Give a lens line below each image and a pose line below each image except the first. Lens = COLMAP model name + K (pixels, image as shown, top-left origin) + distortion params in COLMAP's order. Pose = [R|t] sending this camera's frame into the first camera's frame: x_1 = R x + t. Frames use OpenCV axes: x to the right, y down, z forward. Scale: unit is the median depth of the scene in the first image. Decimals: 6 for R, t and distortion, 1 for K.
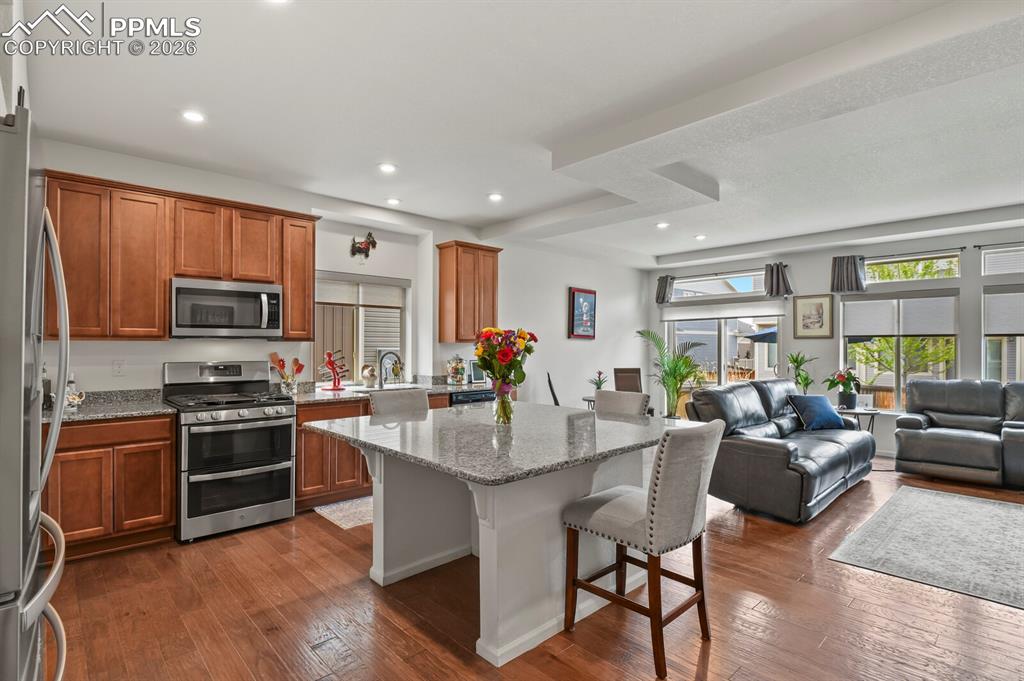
lens RADIAL K [[506.3, 0, 512.7], [0, 506.3, 343.9], [0, 0, 1]] dist [-0.007859, -0.005892]
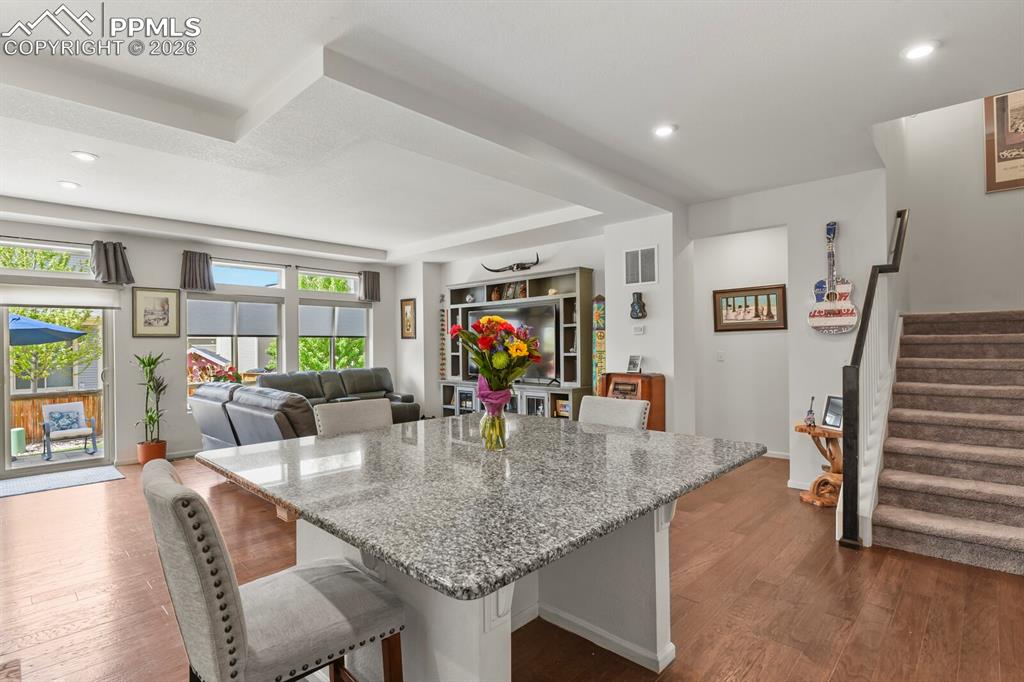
lens RADIAL K [[506.3, 0, 512.7], [0, 506.3, 344.4], [0, 0, 1]] dist [-0.007859, -0.005892]
pose [[-0.060906, -0.002286, 0.998141, -0.383384], [0.003782, 0.999990, 0.002521, 0.002298], [-0.998136, 0.003928, -0.060897, 0.521691]]
